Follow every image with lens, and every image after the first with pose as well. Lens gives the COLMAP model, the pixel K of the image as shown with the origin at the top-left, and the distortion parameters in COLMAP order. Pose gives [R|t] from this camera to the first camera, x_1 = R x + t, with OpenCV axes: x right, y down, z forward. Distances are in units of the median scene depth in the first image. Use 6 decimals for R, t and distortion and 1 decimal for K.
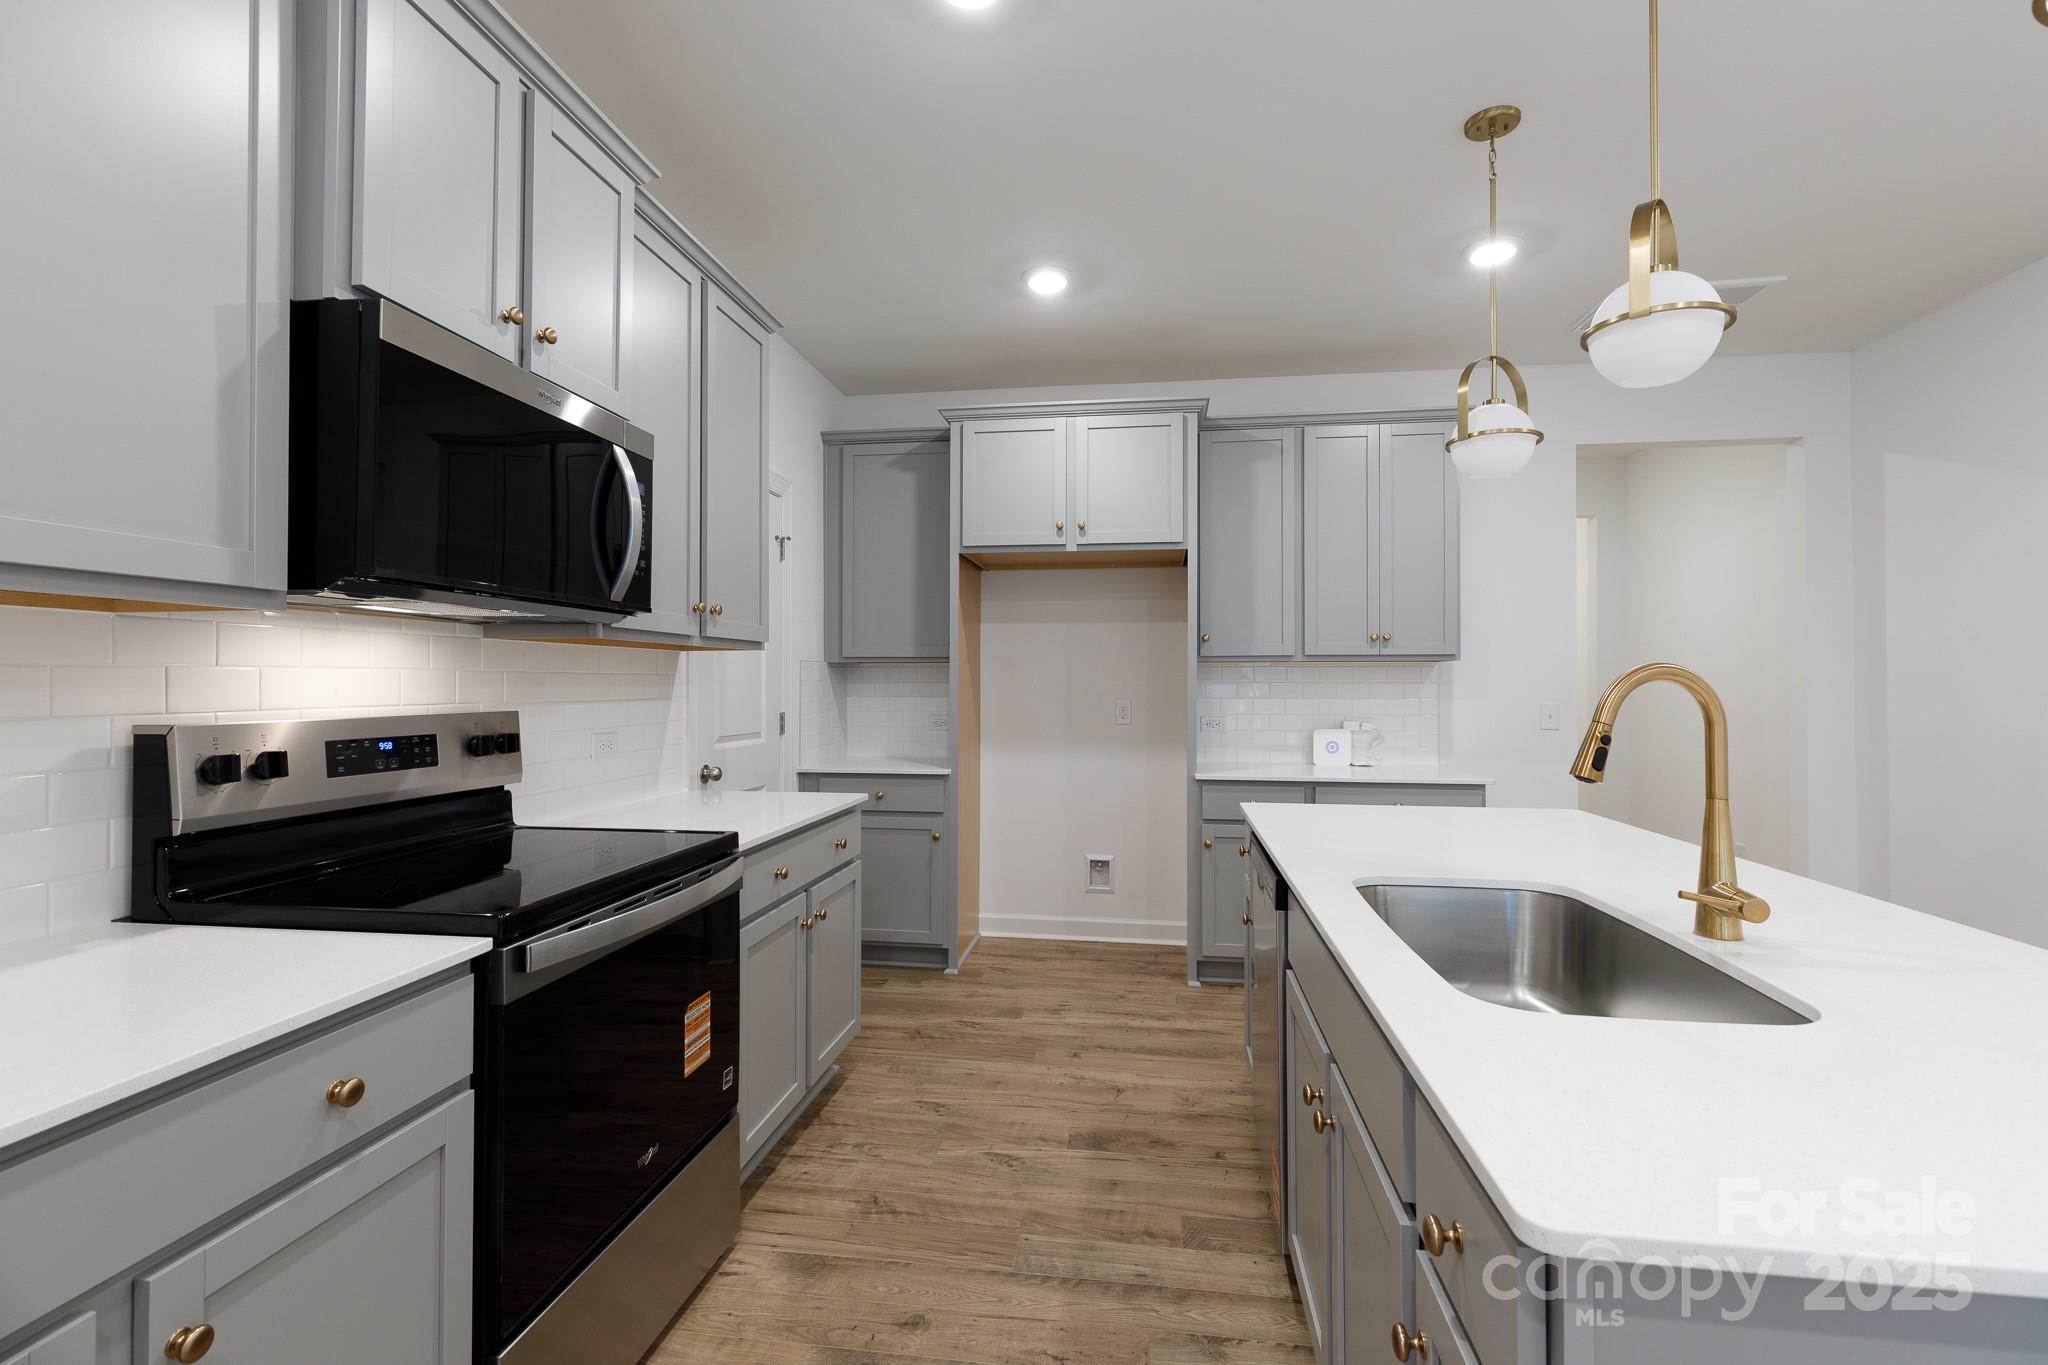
lens RADIAL K [[965.8, 0, 1013.5], [0, 965.8, 672.8], [0, 0, 1]] dist [0.003032, -0.000592]
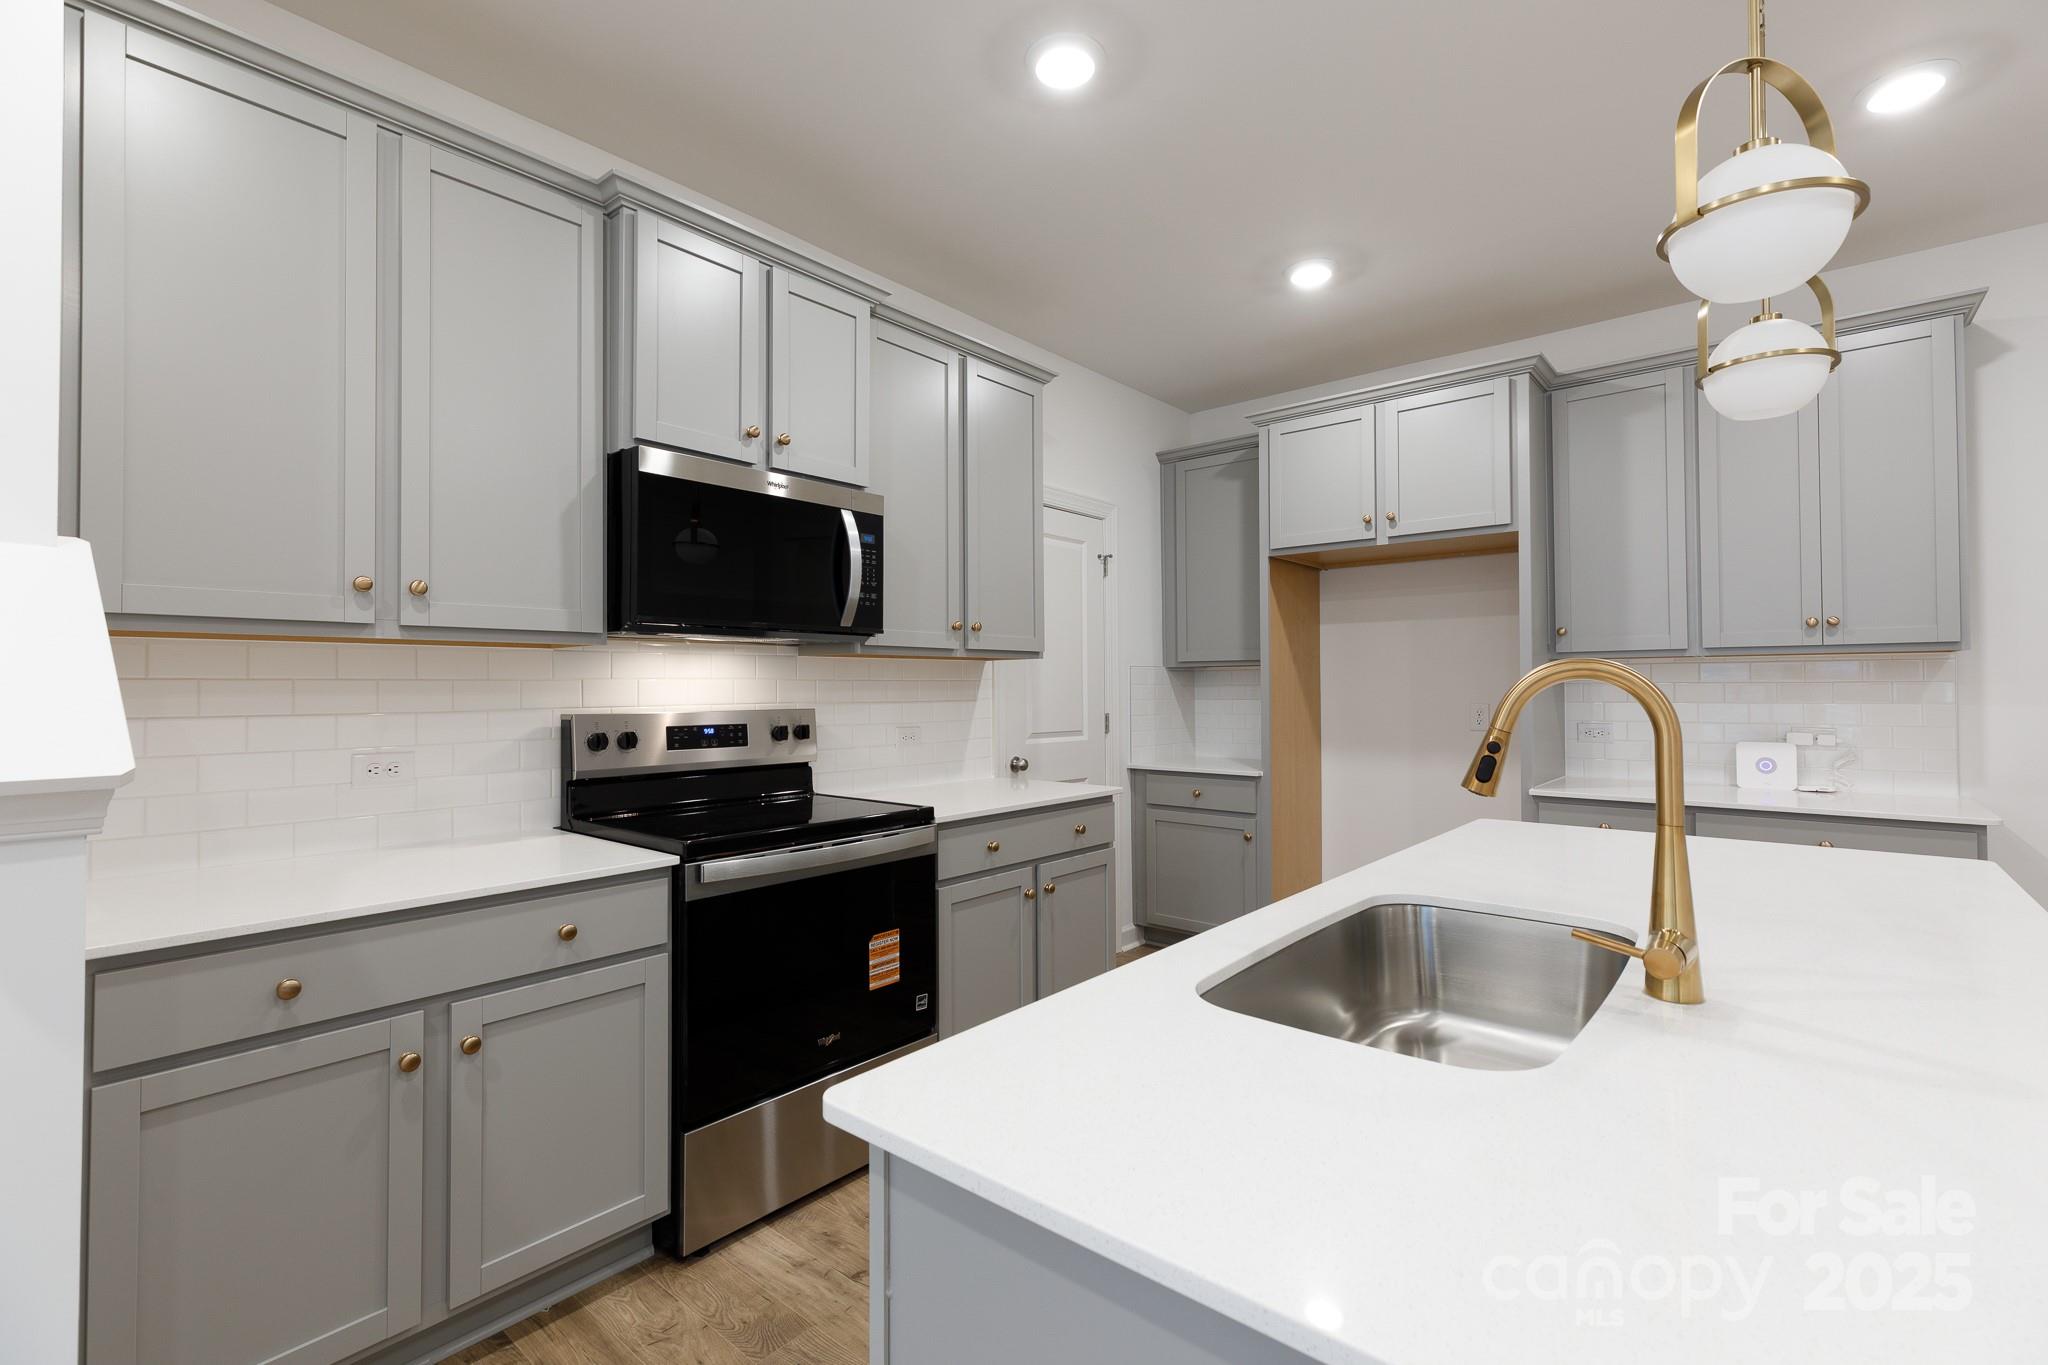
lens RADIAL K [[965.8, 0, 991.4], [0, 965.8, 672.2], [0, 0, 1]] dist [0.003032, -0.000592]
pose [[0.826020, -0.014151, -0.563463, 0.396149], [0.011623, 0.999900, -0.008073, 0.001637], [0.563521, 0.000119, 0.826102, 0.011779]]
